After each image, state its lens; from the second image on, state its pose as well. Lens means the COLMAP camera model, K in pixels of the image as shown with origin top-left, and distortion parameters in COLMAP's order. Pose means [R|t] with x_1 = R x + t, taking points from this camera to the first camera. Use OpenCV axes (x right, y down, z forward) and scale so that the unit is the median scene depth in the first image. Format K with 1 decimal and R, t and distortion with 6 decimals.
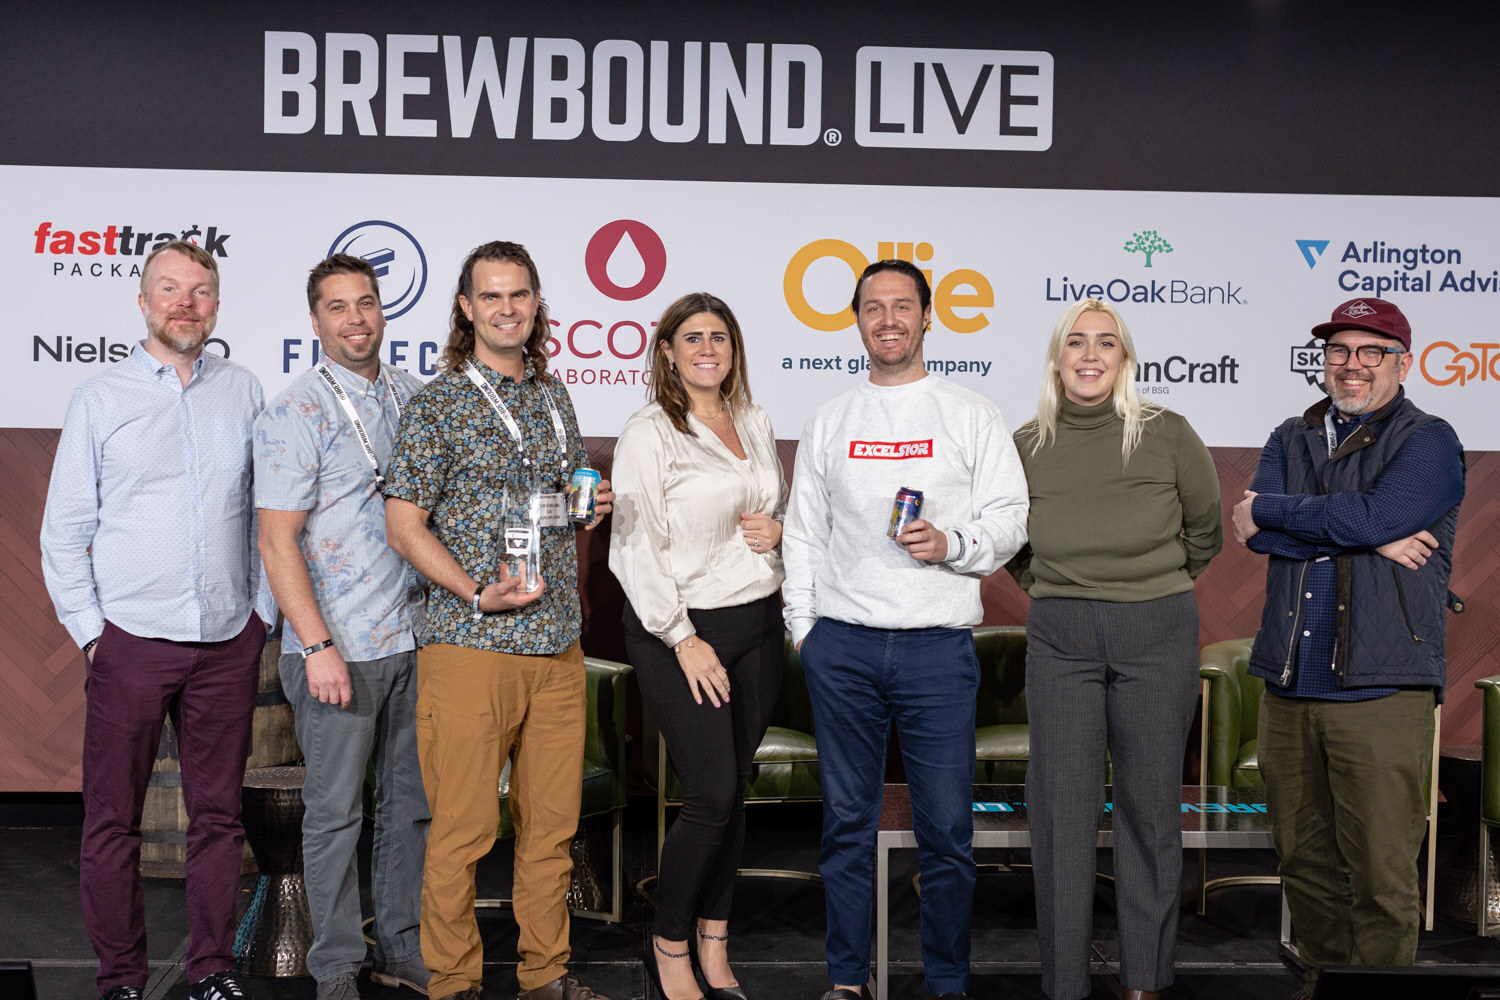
lens RADIAL K [[3130.0, 0, 746.3], [0, 3130.0, 532.2], [0, 0, 1]] dist [0.067231, -0.216295]
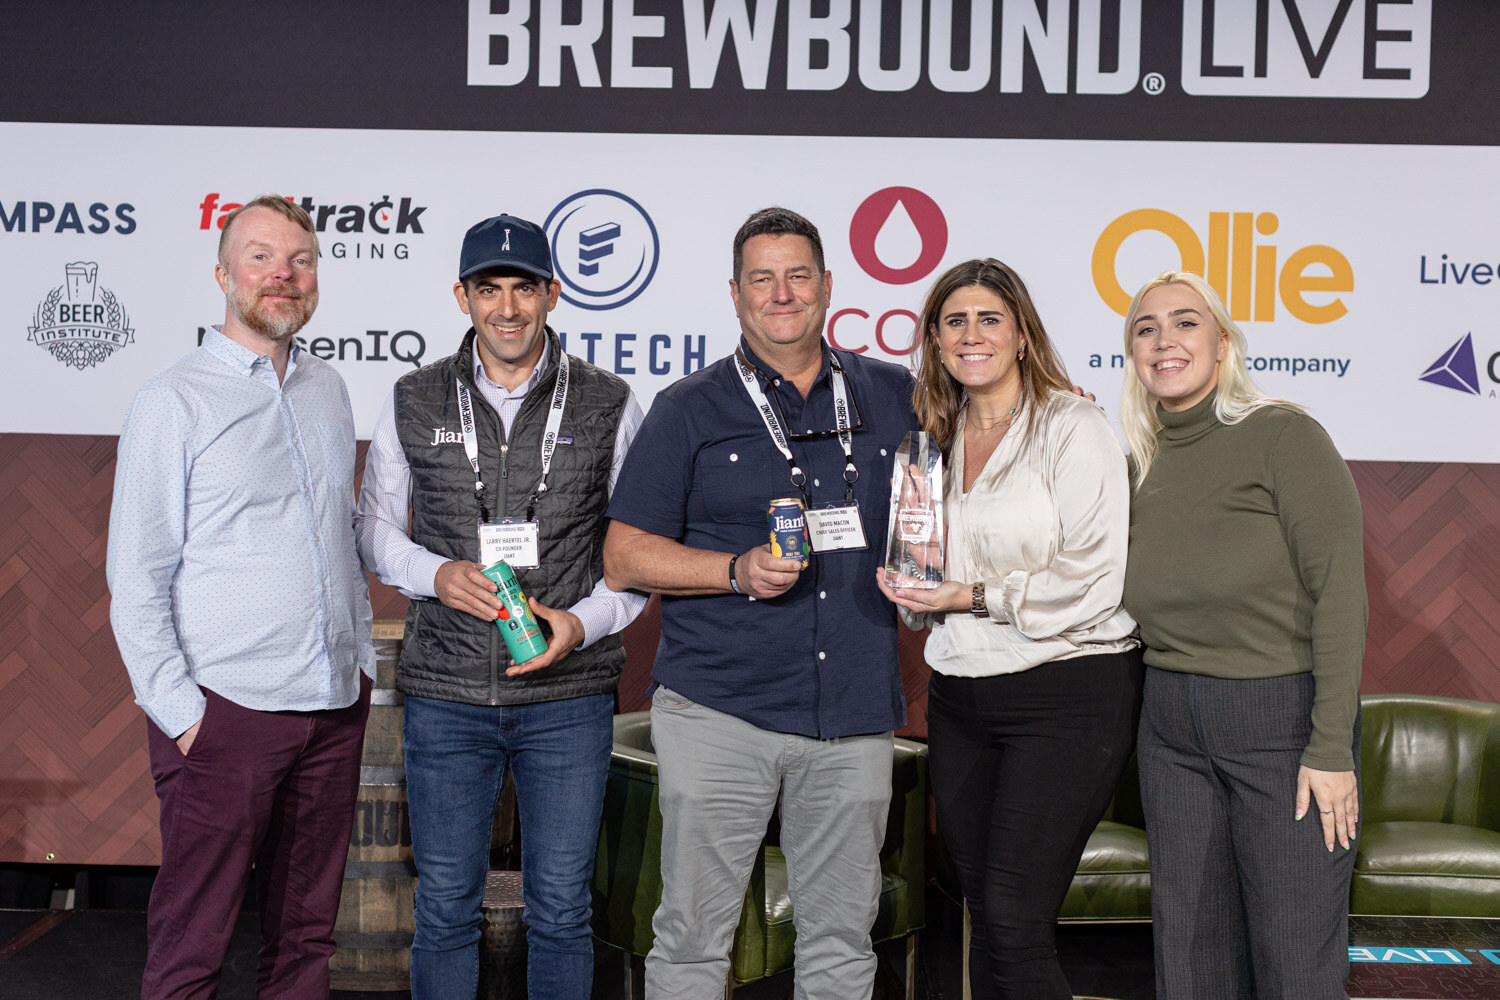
lens RADIAL K [[3130.0, 0, 746.3], [0, 3130.0, 532.2], [0, 0, 1]] dist [0.067231, -0.216295]
pose [[0.992312, 0.008067, -0.123499, 0.024182], [-0.008637, 0.999954, -0.004078, -0.005156], [0.123461, 0.005114, 0.992336, 0.178667]]
